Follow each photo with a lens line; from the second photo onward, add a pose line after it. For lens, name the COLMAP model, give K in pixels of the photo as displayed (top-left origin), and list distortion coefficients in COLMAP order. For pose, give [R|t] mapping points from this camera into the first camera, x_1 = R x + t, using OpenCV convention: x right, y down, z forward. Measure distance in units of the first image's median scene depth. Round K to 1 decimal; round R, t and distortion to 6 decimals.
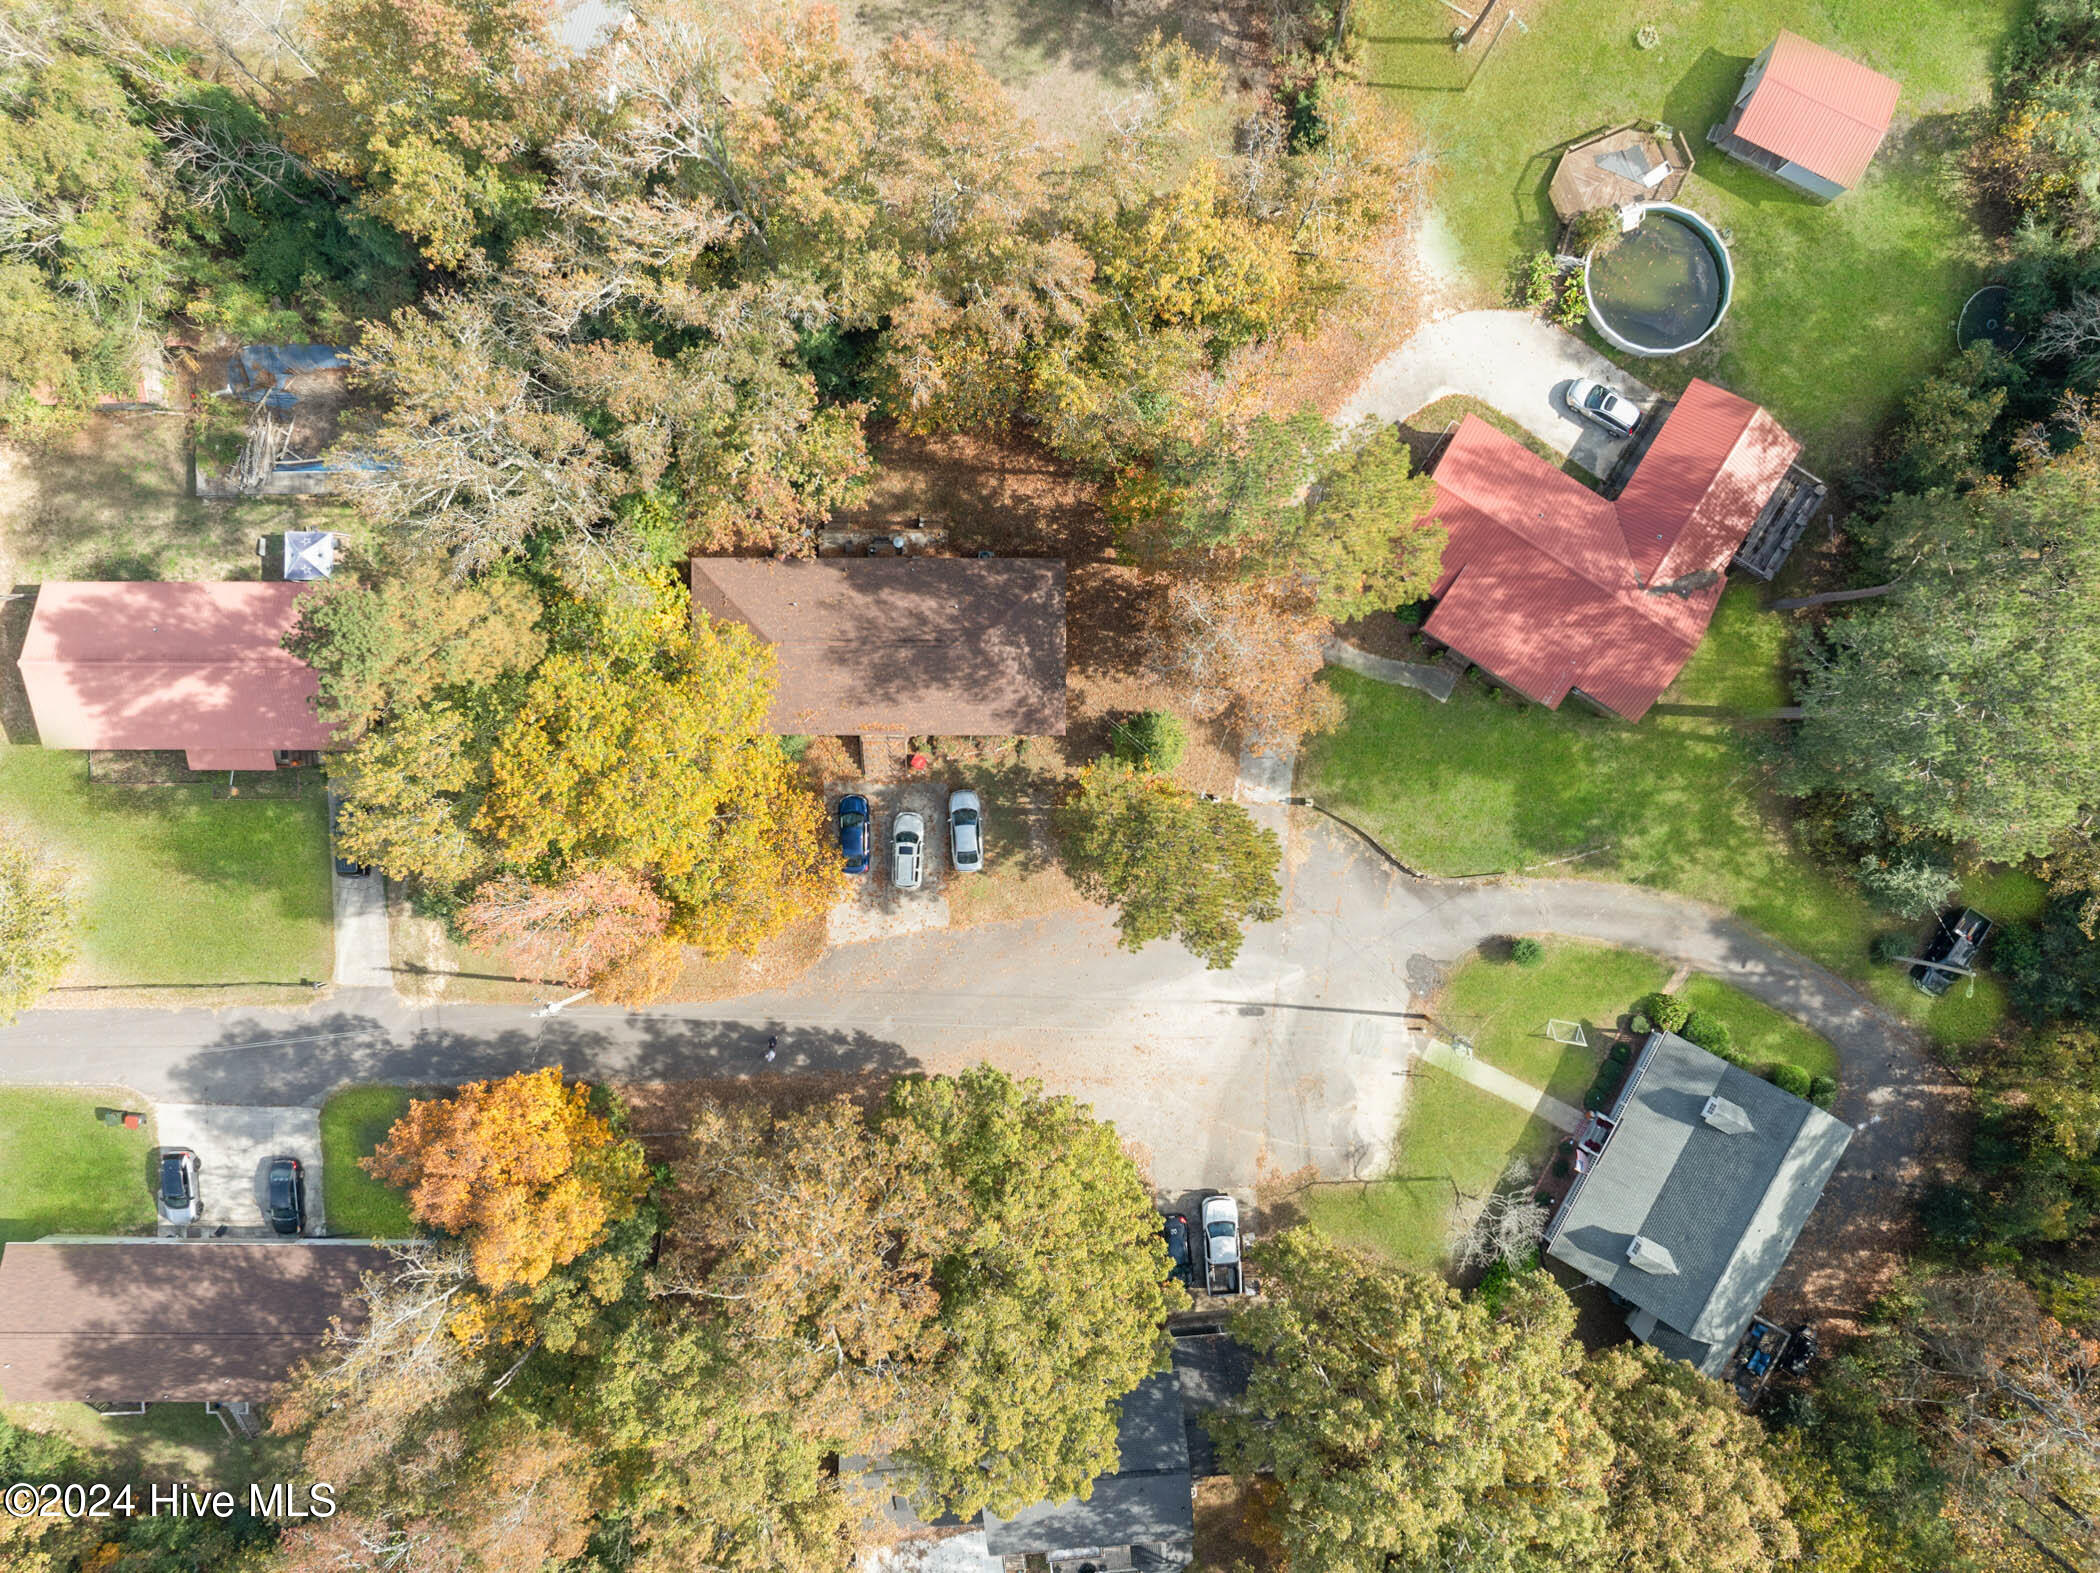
lens RADIAL K [[1514.6, 0, 1050.0], [0, 1514.6, 786.5], [0, 0, 1]] dist [-0.045188, 0.050708]
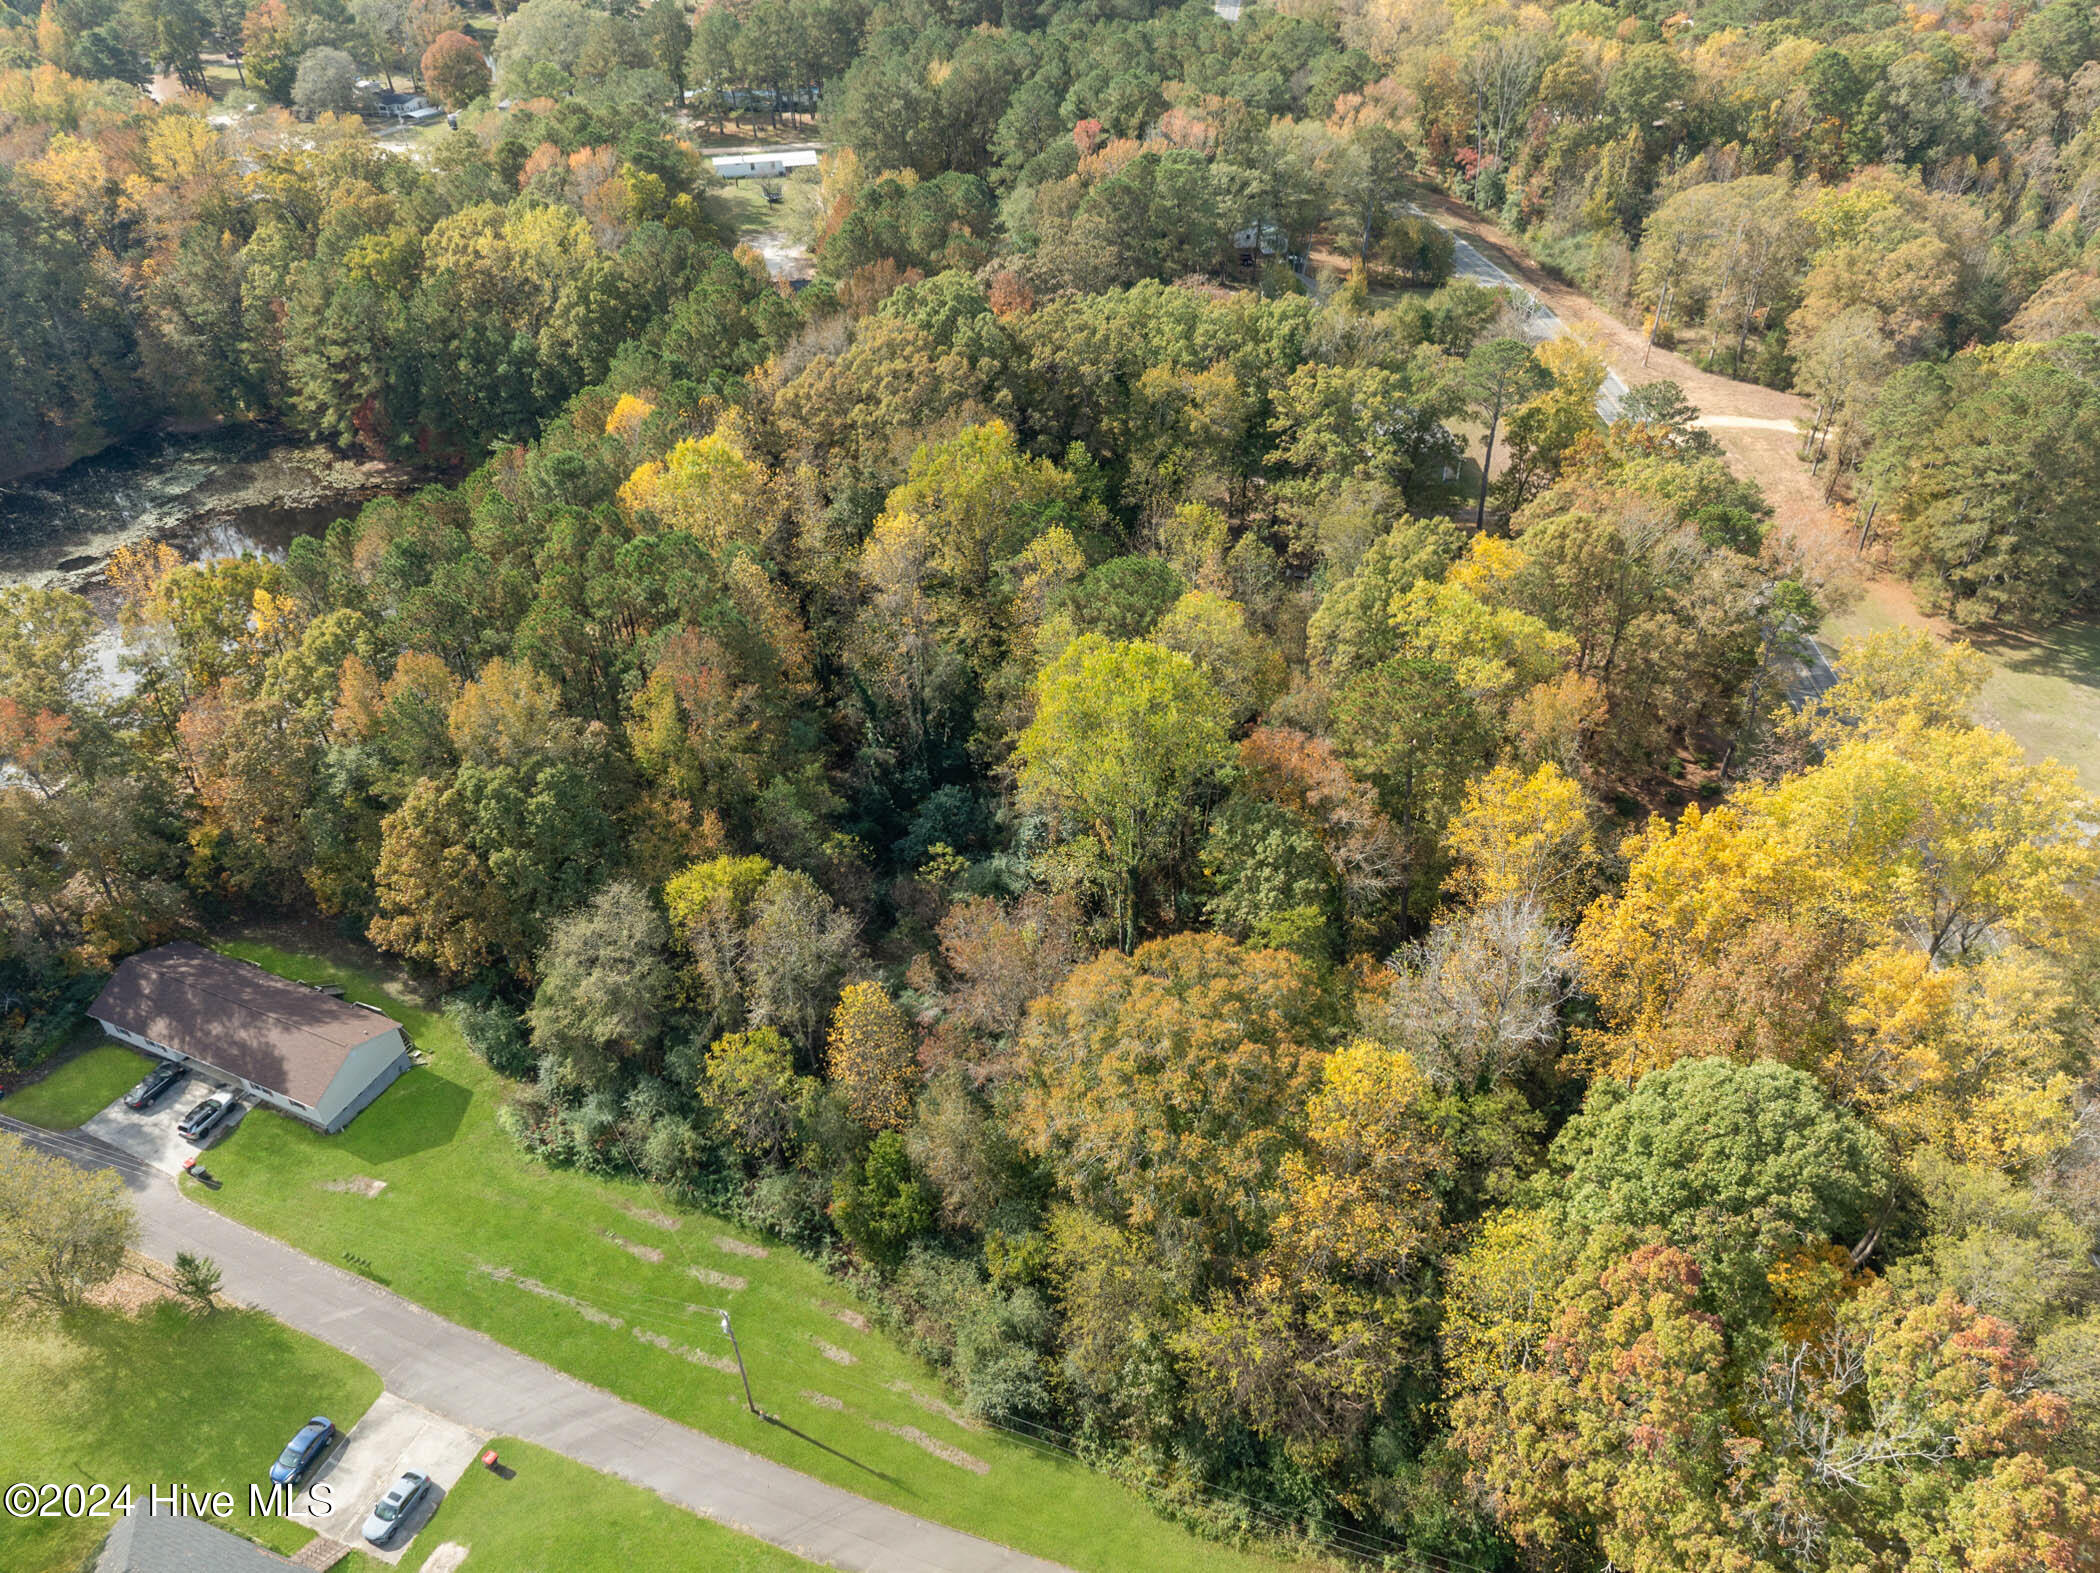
lens RADIAL K [[1478.6, 0, 1048.7], [0, 1478.6, 794.3], [0, 0, 1]] dist [-0.024233, 0.001990]
pose [[-0.911579, -0.216361, 0.349588, -1.621466], [0.408224, -0.577188, 0.707254, -0.163369], [0.048756, 0.787428, 0.614476, 0.062320]]
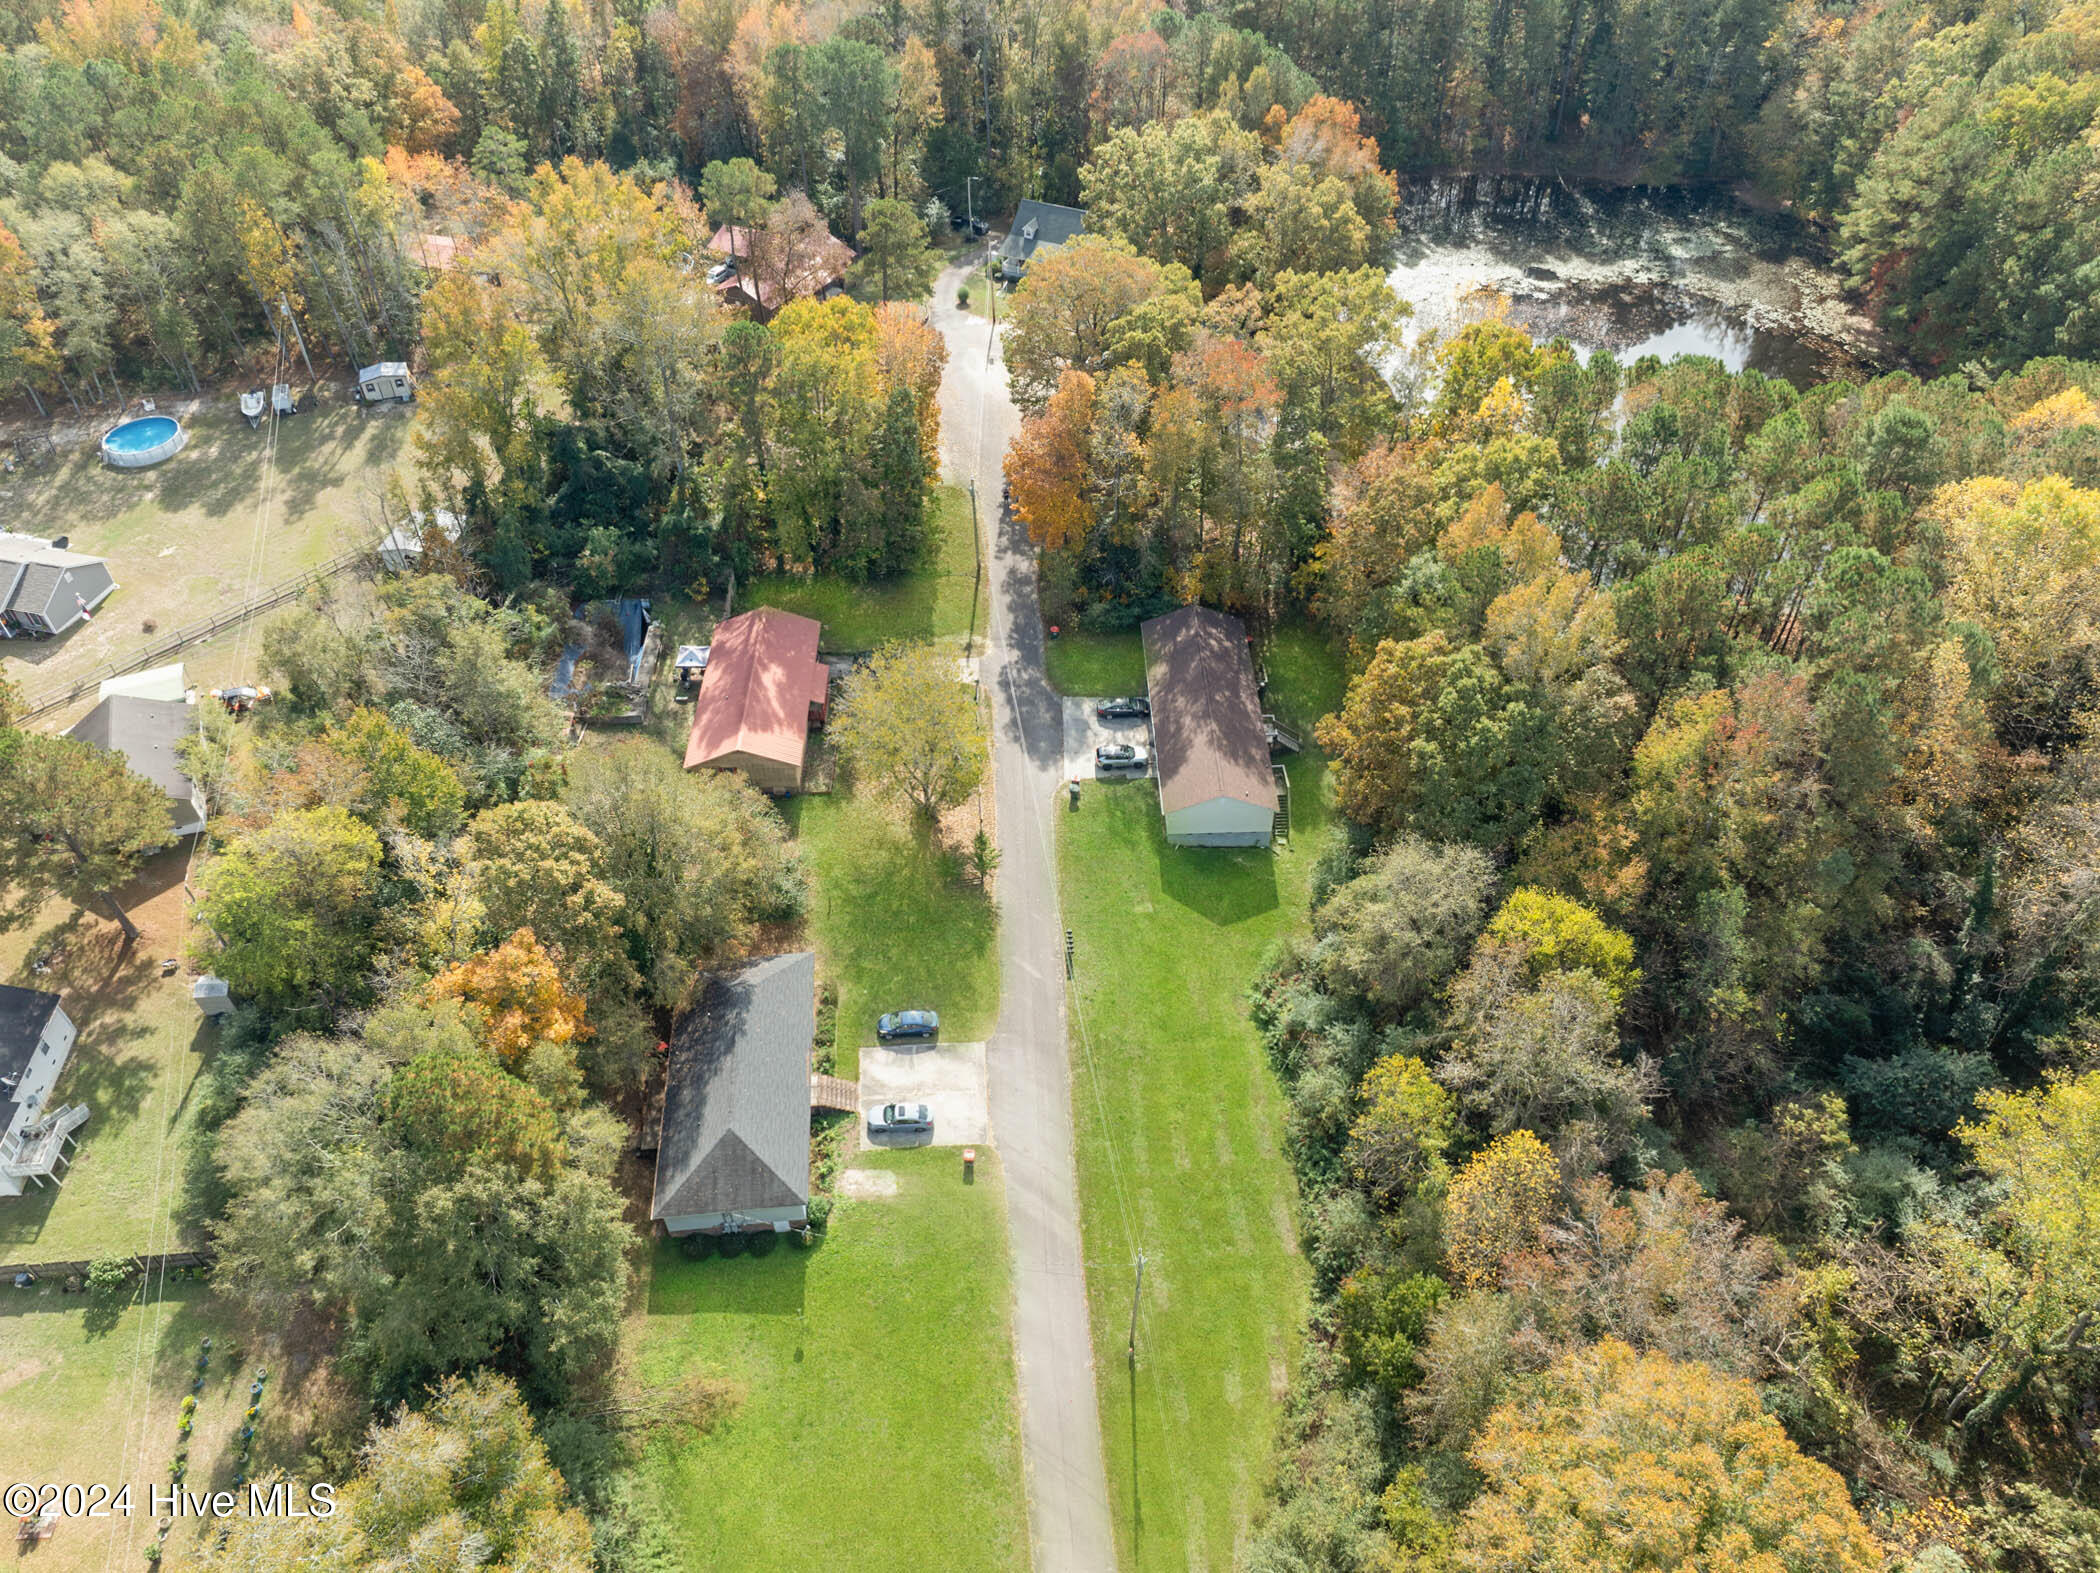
lens RADIAL K [[1478.6, 0, 1048.7], [0, 1478.6, 794.3], [0, 0, 1]] dist [-0.024233, 0.001990]
pose [[-0.020574, -0.683172, 0.729967, -1.640690], [0.999076, -0.041605, -0.010779, 0.214773], [0.037734, 0.729071, 0.683397, 0.071608]]
